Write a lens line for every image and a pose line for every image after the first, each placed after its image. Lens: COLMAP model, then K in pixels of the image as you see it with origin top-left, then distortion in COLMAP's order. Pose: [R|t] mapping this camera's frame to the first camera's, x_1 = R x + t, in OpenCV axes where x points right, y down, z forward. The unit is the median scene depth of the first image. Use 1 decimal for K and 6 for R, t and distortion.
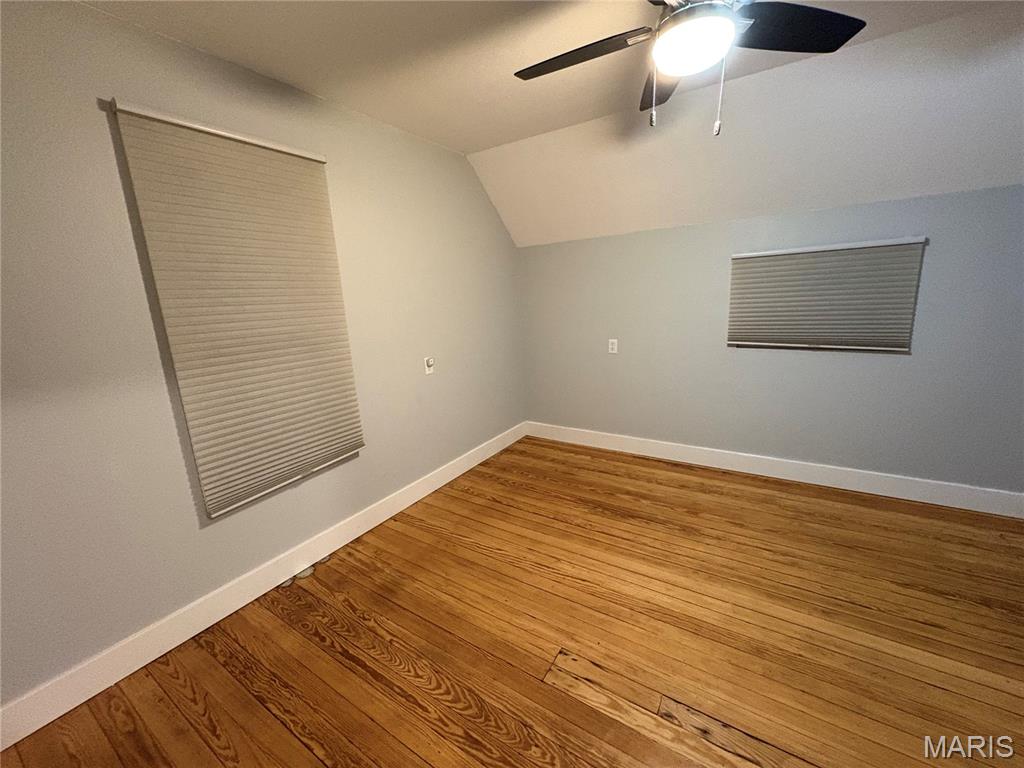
lens RADIAL K [[406.6, 0, 513.2], [0, 406.6, 383.5], [0, 0, 1]] dist [0.000454, 0.000641]
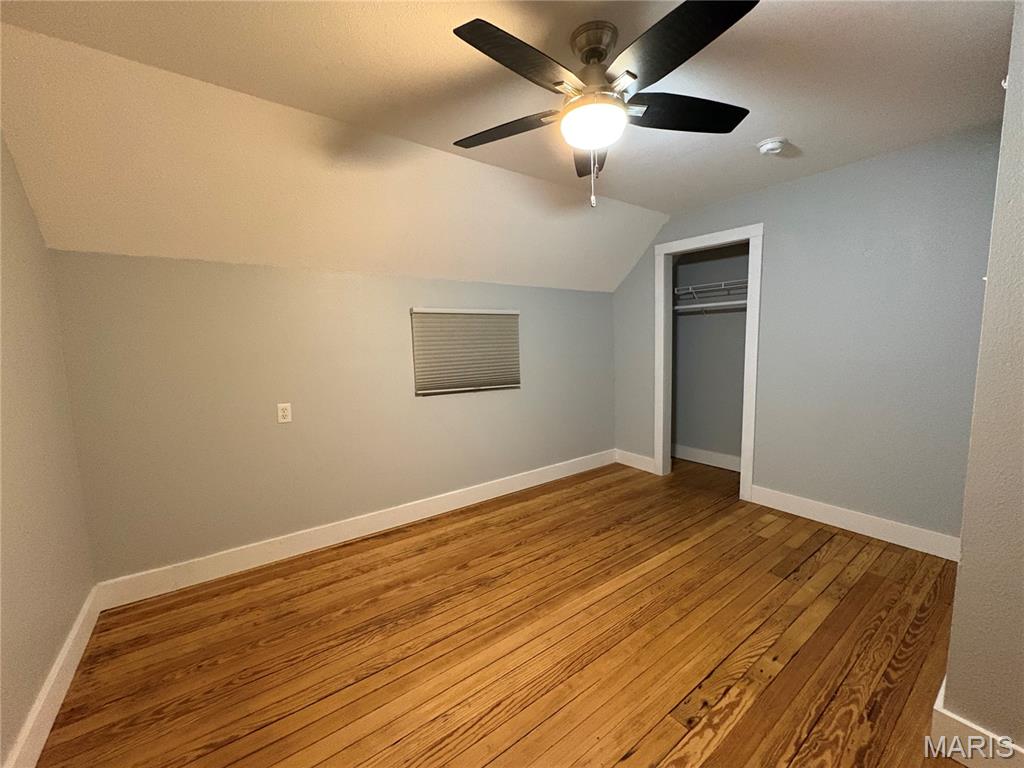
lens RADIAL K [[406.6, 0, 513.2], [0, 406.6, 383.9], [0, 0, 1]] dist [0.000454, 0.000641]
pose [[0.359571, -0.058665, 0.931272, -0.356450], [0.200495, 0.979569, -0.015705, -0.060353], [-0.911323, 0.192362, 0.363987, 0.429141]]
